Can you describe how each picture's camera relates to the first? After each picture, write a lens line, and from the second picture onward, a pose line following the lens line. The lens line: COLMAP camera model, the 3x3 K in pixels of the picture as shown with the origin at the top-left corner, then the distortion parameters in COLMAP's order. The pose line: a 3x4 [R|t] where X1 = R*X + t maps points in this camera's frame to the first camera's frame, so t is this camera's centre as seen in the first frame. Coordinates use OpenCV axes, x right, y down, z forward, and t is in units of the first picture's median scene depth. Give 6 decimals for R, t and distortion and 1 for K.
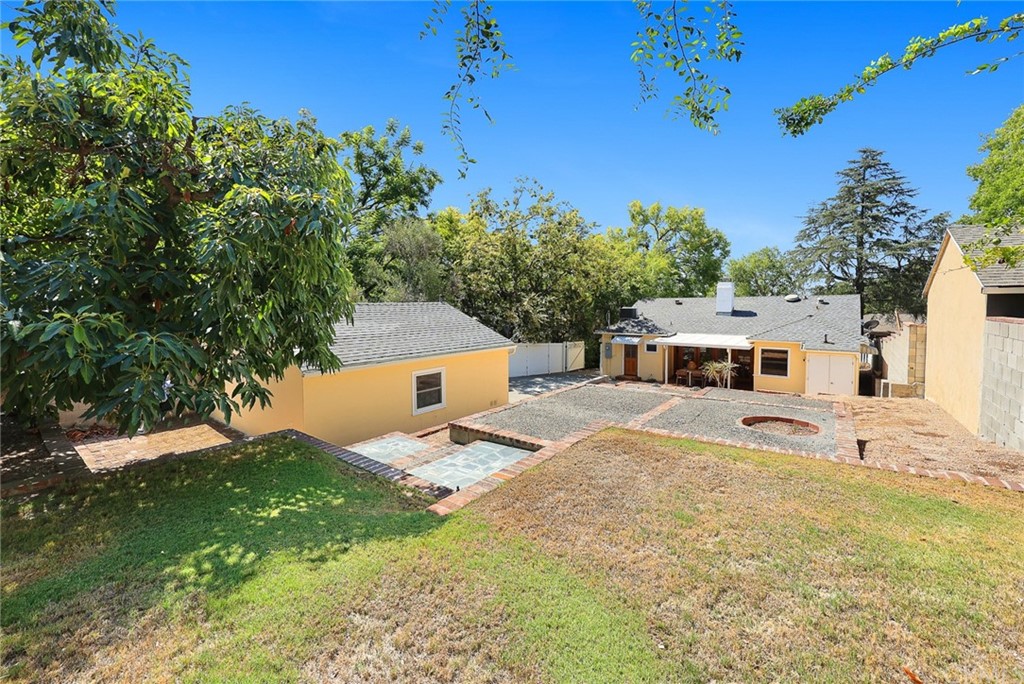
lens RADIAL K [[433.9, 0, 511.3], [0, 433.9, 316.9], [0, 0, 1]] dist [0.000120, 0.000372]
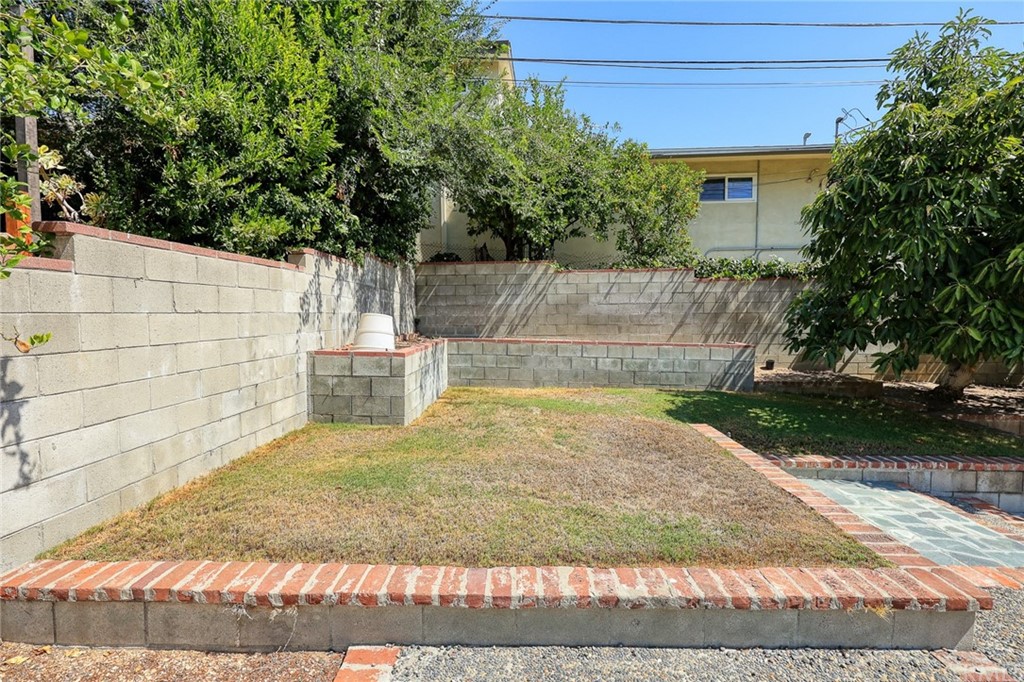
lens RADIAL K [[433.9, 0, 507.7], [0, 433.9, 334.8], [0, 0, 1]] dist [0.000120, 0.000372]
pose [[-0.814874, 0.038426, -0.578363, 0.742654], [-0.010905, 0.996607, 0.081579, 0.027415], [0.579535, 0.072784, -0.811690, 1.152587]]
